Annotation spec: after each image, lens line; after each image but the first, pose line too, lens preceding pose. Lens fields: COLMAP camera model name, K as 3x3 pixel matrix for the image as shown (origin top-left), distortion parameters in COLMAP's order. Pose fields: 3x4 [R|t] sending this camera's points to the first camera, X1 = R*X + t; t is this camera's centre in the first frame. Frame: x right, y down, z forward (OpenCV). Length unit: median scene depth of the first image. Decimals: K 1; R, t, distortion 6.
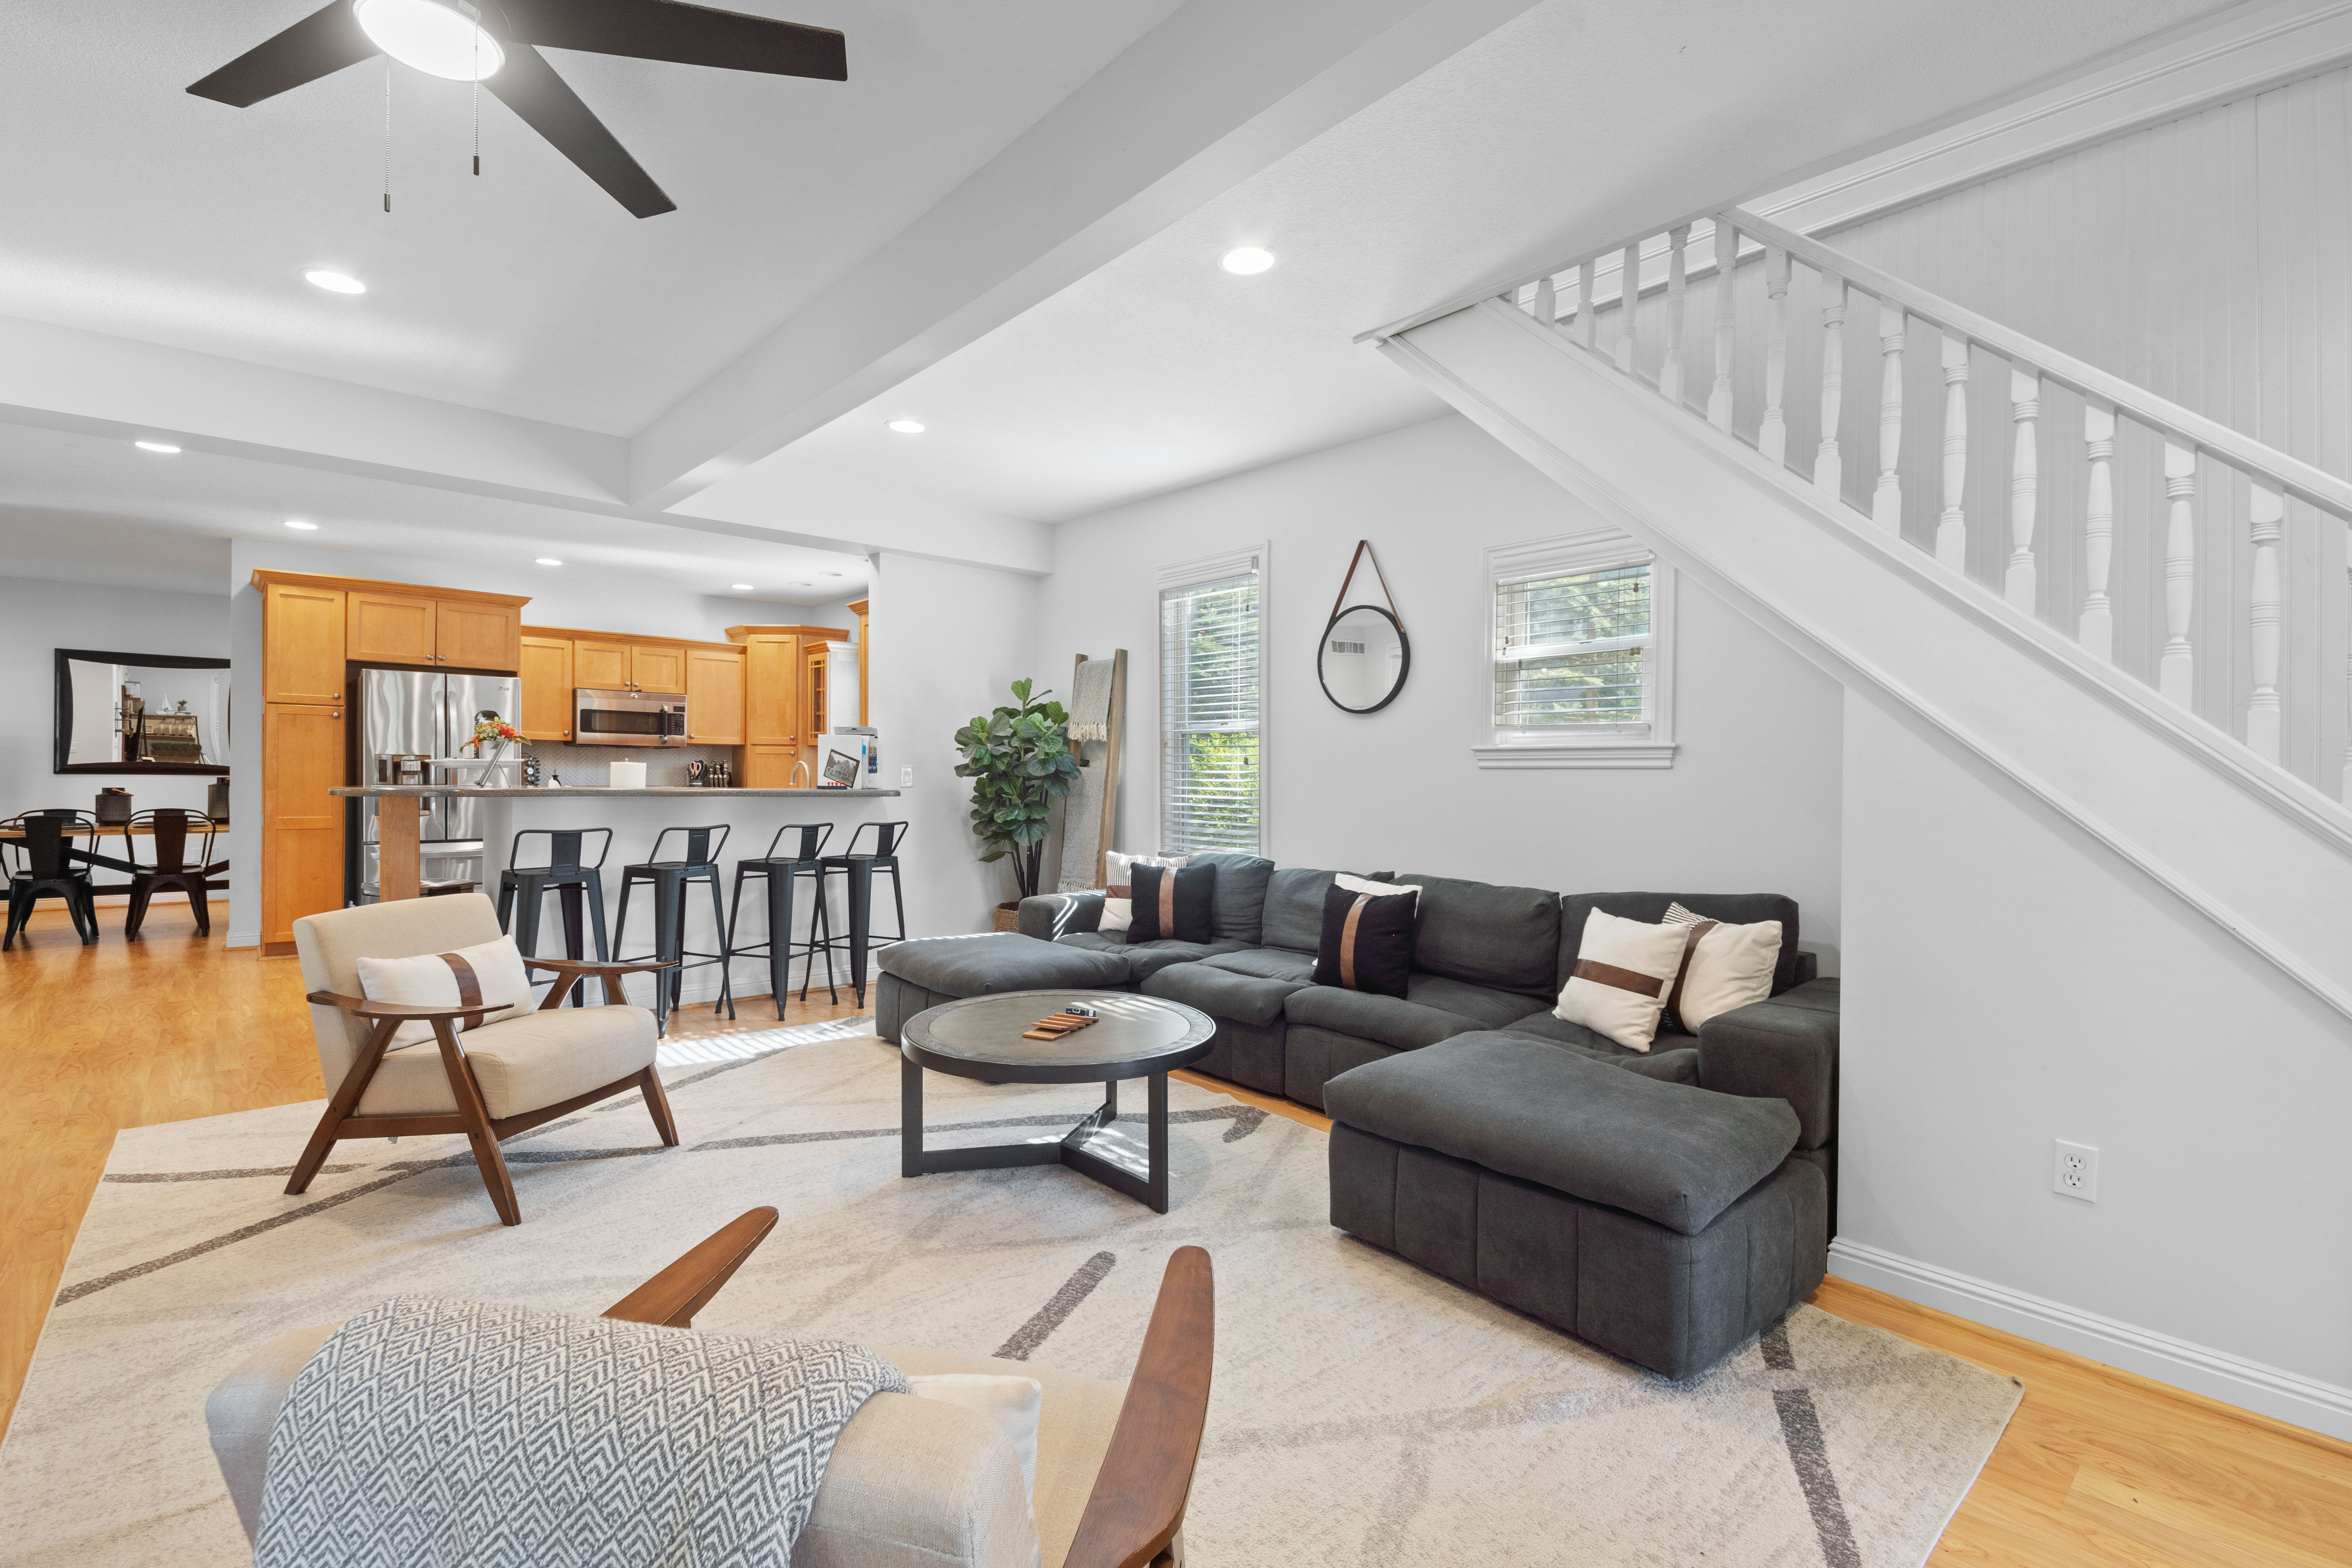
lens RADIAL K [[1037.0, 0, 1176.0], [0, 1037.0, 784.0], [0, 0, 1]] dist [0.059531, -0.031166]
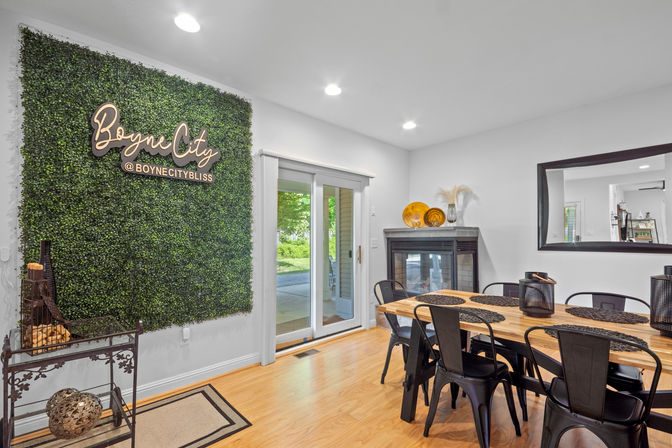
lens RADIAL K [[304.7, 0, 334.6], [0, 304.7, 239.4], [0, 0, 1]] dist [0.001248, 0.000106]
pose [[0.010217, -0.008795, -0.999909, -0.351363], [-0.011767, 0.999891, -0.008915, -0.009749], [0.999879, 0.011857, 0.010113, 0.394635]]
